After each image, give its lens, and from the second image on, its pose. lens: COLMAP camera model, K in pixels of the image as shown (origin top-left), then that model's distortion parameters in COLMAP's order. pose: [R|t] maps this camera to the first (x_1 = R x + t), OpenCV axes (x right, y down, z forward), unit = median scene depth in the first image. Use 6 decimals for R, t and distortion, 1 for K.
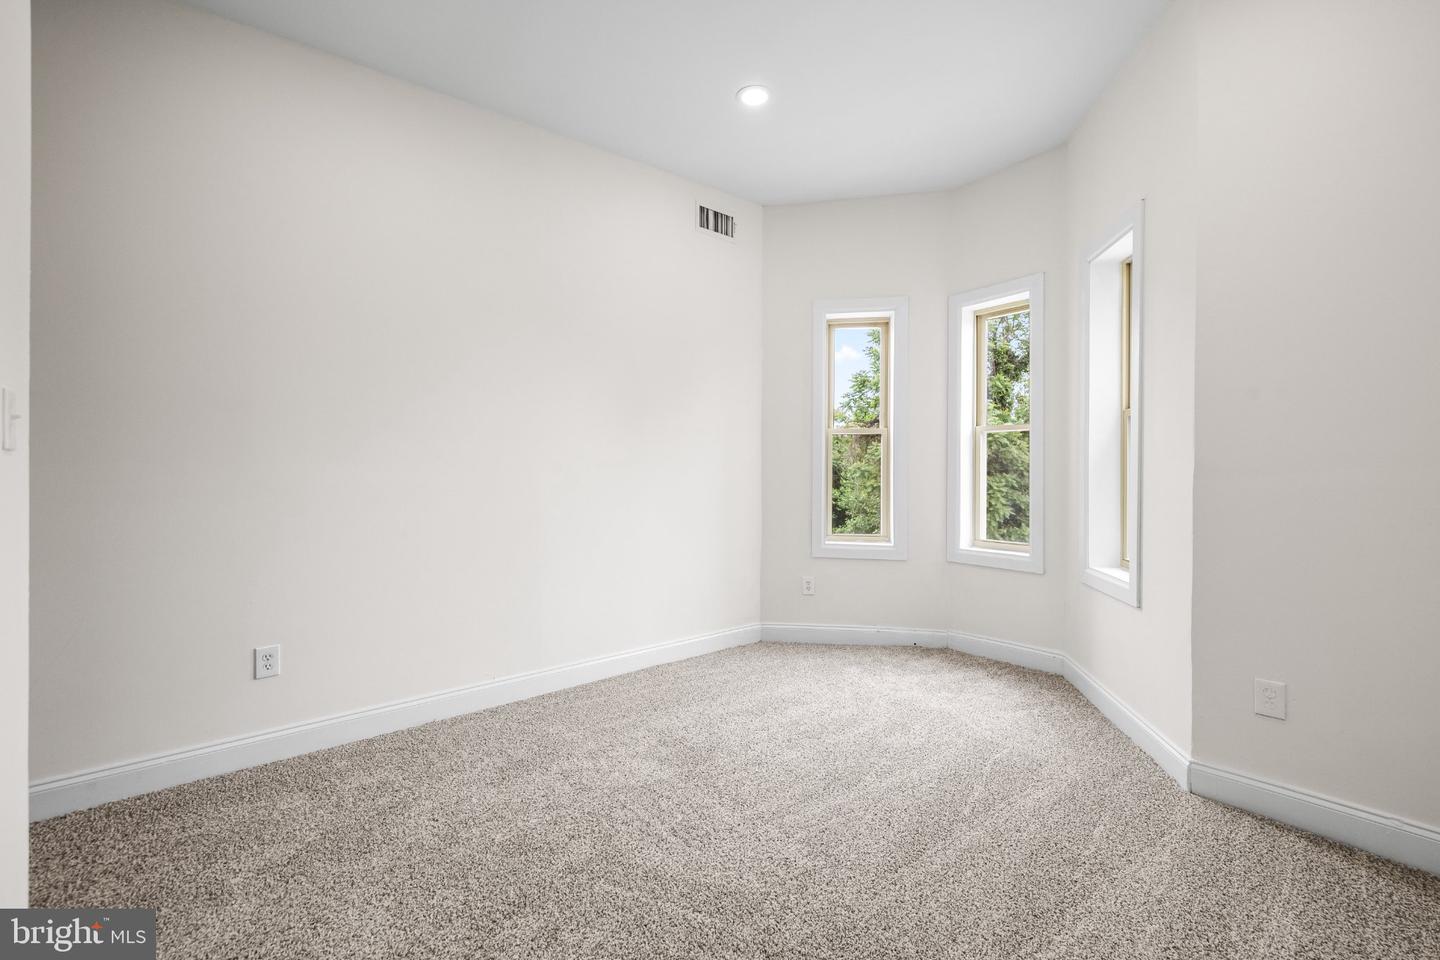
lens RADIAL K [[598.9, 0, 722.2], [0, 598.9, 478.6], [0, 0, 1]] dist [0.004281, -0.000248]
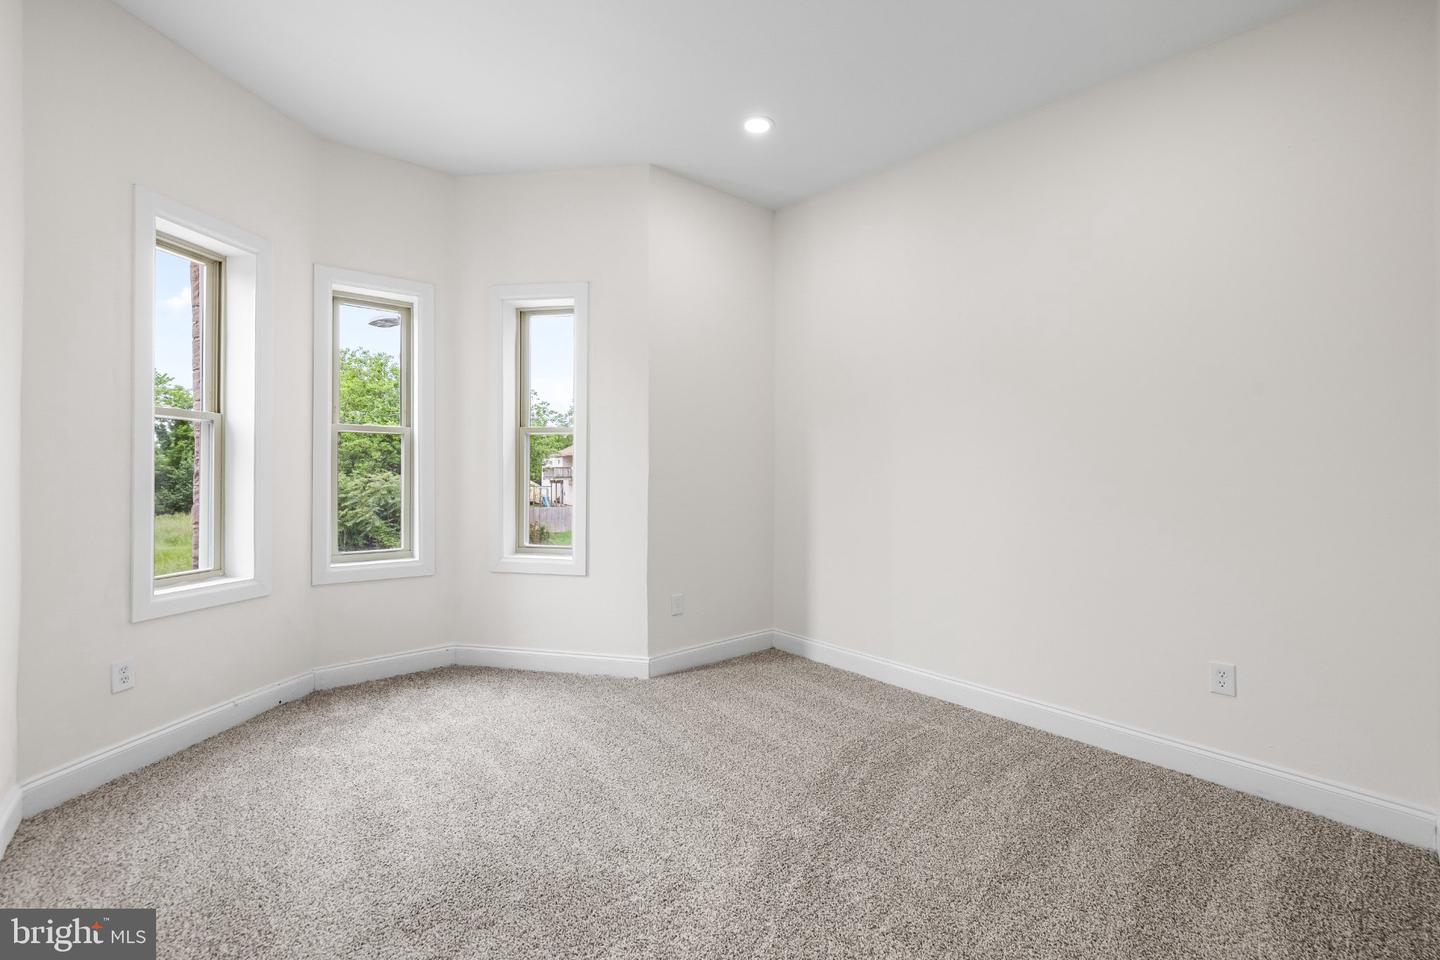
lens RADIAL K [[598.9, 0, 721.5], [0, 598.9, 479.9], [0, 0, 1]] dist [0.004281, -0.000248]
pose [[-0.013396, -0.005226, 0.999897, -0.540019], [-0.005486, 0.999972, 0.005153, -0.020387], [-0.999895, -0.005417, -0.013424, 0.519053]]
